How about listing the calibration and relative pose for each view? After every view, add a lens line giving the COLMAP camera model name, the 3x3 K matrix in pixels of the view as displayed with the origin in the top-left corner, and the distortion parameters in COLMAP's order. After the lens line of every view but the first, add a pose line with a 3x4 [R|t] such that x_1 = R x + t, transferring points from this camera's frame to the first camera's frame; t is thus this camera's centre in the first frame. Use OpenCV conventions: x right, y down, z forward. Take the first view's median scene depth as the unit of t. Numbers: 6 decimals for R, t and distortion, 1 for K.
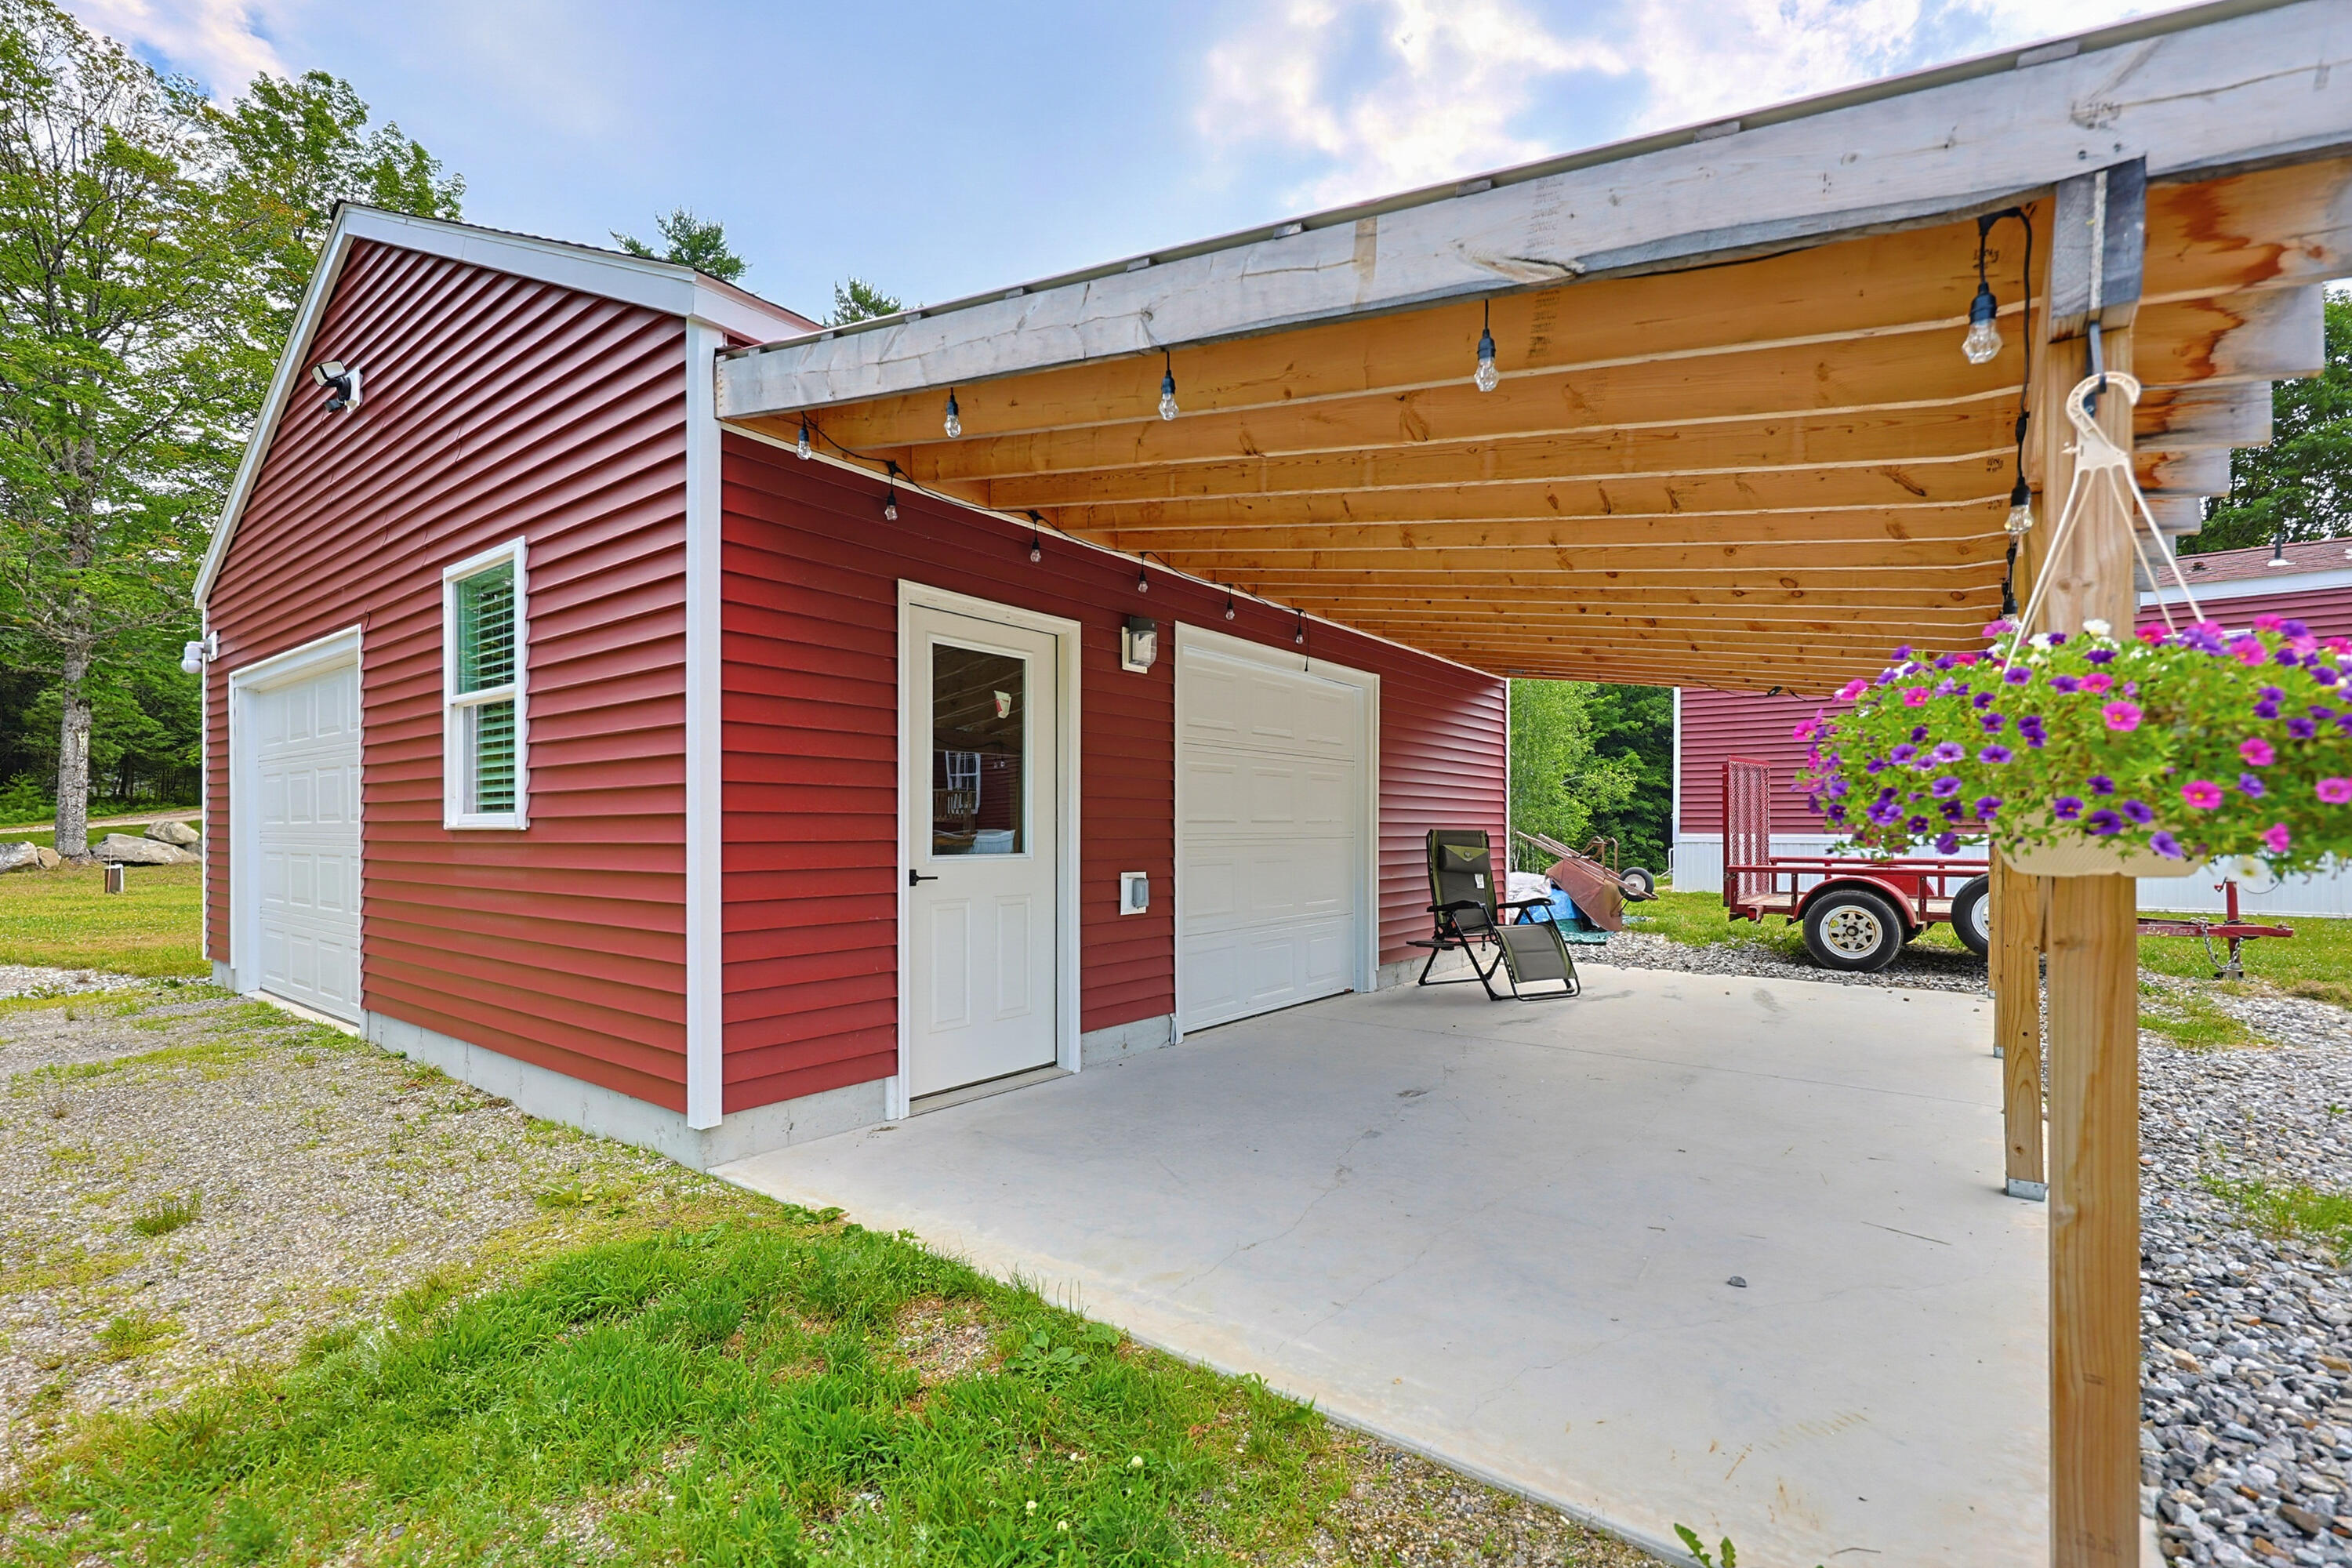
lens RADIAL K [[1016.4, 0, 1192.7], [0, 1016.4, 802.5], [0, 0, 1]] dist [-0.002383, 0.000821]
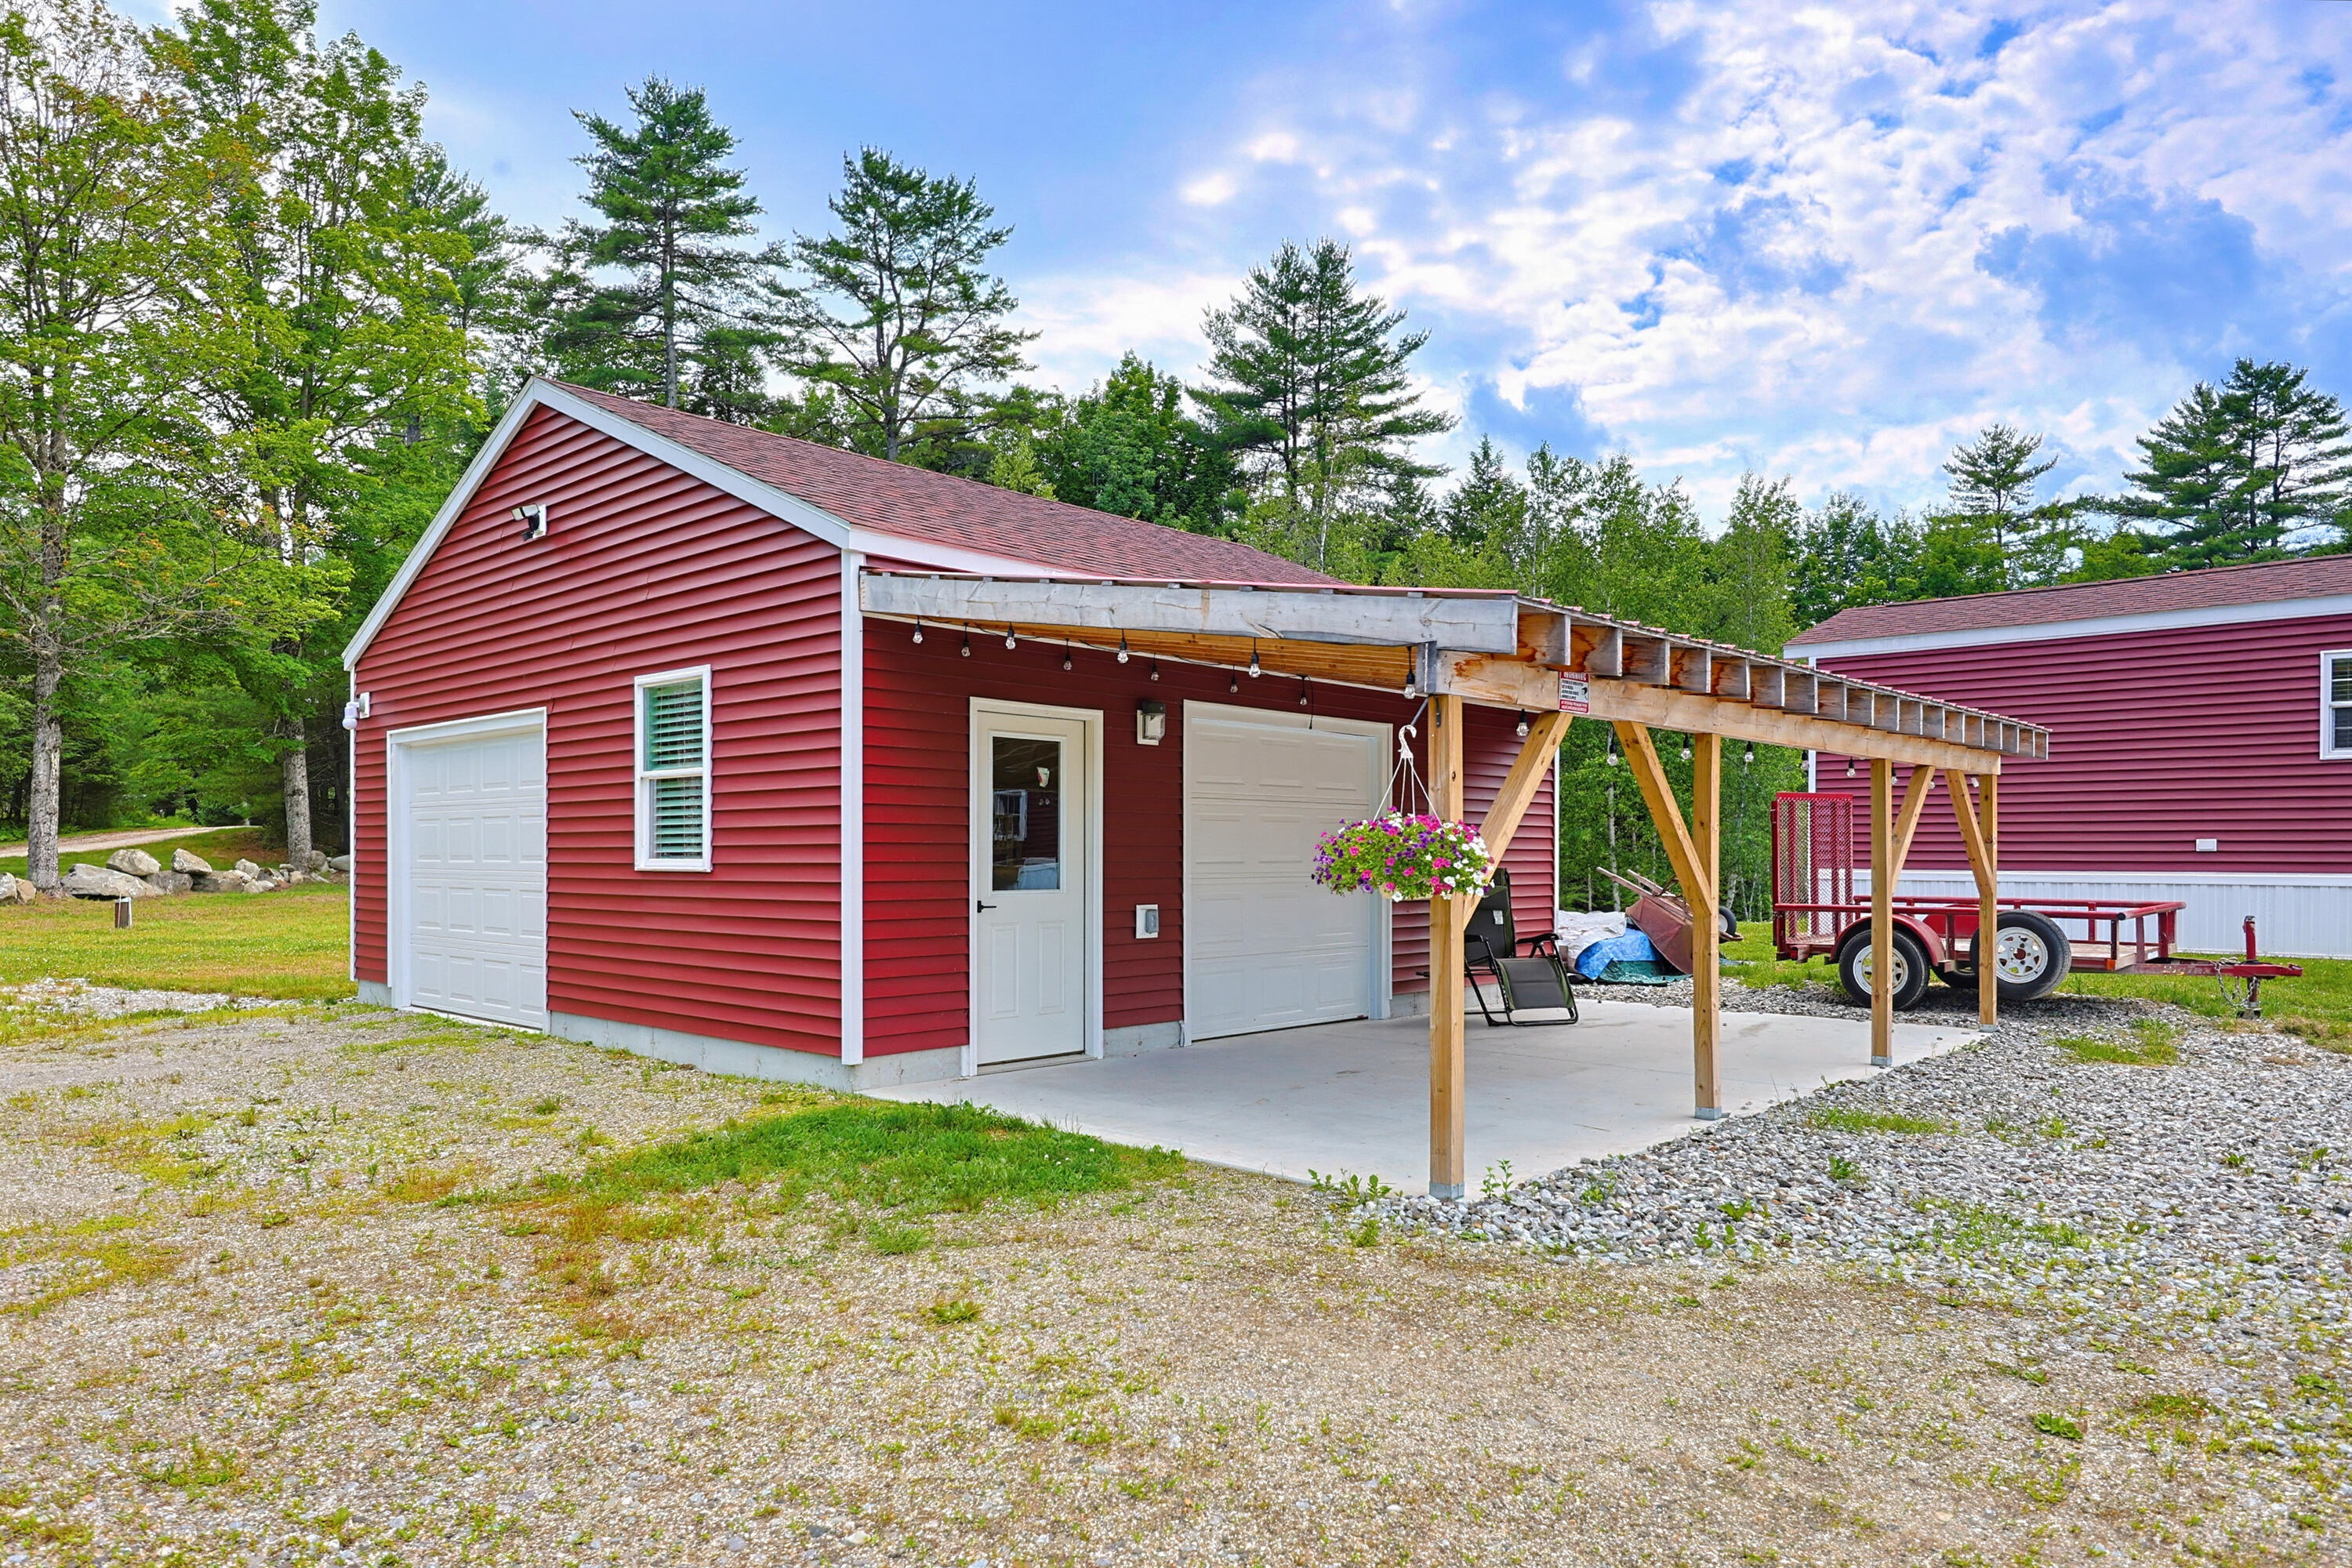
lens RADIAL K [[1443.1, 0, 1175.5], [0, 1443.1, 795.4], [0, 0, 1]] dist [-0.000520, -0.006437]
pose [[0.994619, -0.003349, -0.103551, 0.154645], [0.001757, 0.999879, -0.015458, -0.037088], [0.103590, 0.015193, 0.994504, -0.735918]]
